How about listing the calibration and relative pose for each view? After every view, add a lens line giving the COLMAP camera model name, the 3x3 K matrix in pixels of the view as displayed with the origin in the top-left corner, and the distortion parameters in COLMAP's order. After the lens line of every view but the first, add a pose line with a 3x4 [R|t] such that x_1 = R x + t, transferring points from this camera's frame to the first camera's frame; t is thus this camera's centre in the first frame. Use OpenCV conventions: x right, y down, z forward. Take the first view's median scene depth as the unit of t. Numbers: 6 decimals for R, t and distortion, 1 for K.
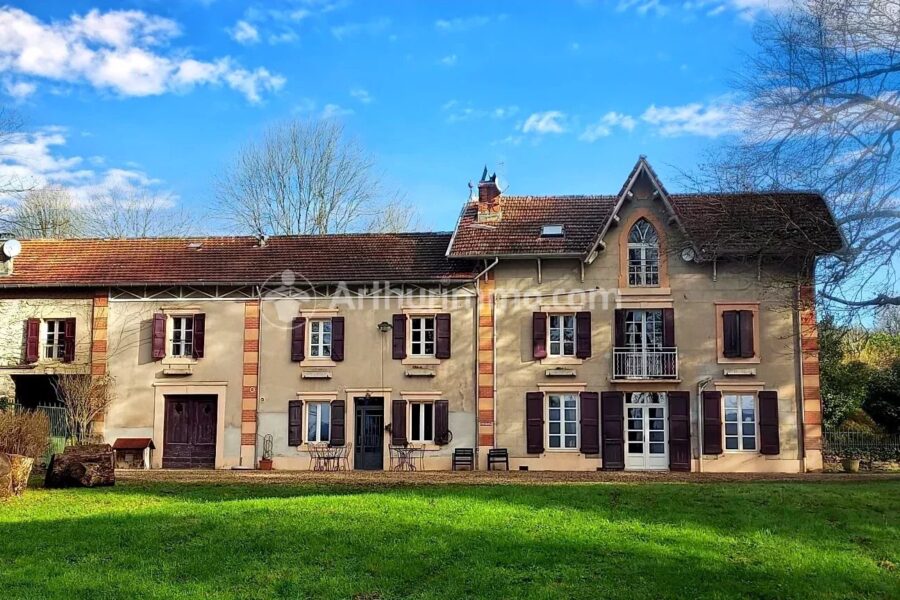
lens RADIAL K [[1251.3, 0, 450.0], [0, 1251.3, 300.0], [0, 0, 1]] dist [0.096604, 0.028004]
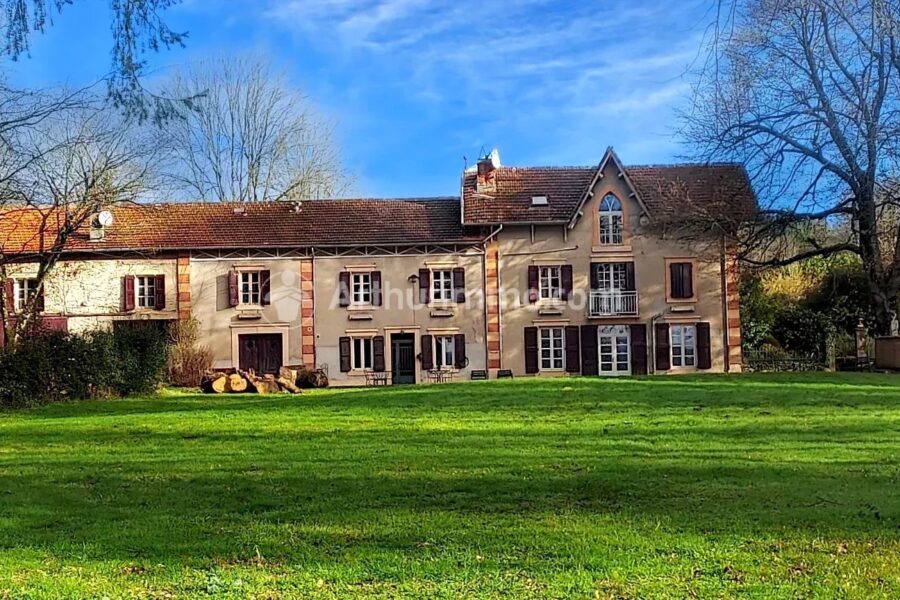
lens RADIAL K [[1921.9, 0, 450.0], [0, 1921.9, 300.0], [0, 0, 1]] dist [0.051071, 0.106886]
pose [[0.992969, -0.018452, 0.116927, -0.246318], [0.011048, 0.997911, 0.063656, -0.082009], [-0.117858, -0.061917, 0.991098, -0.966462]]
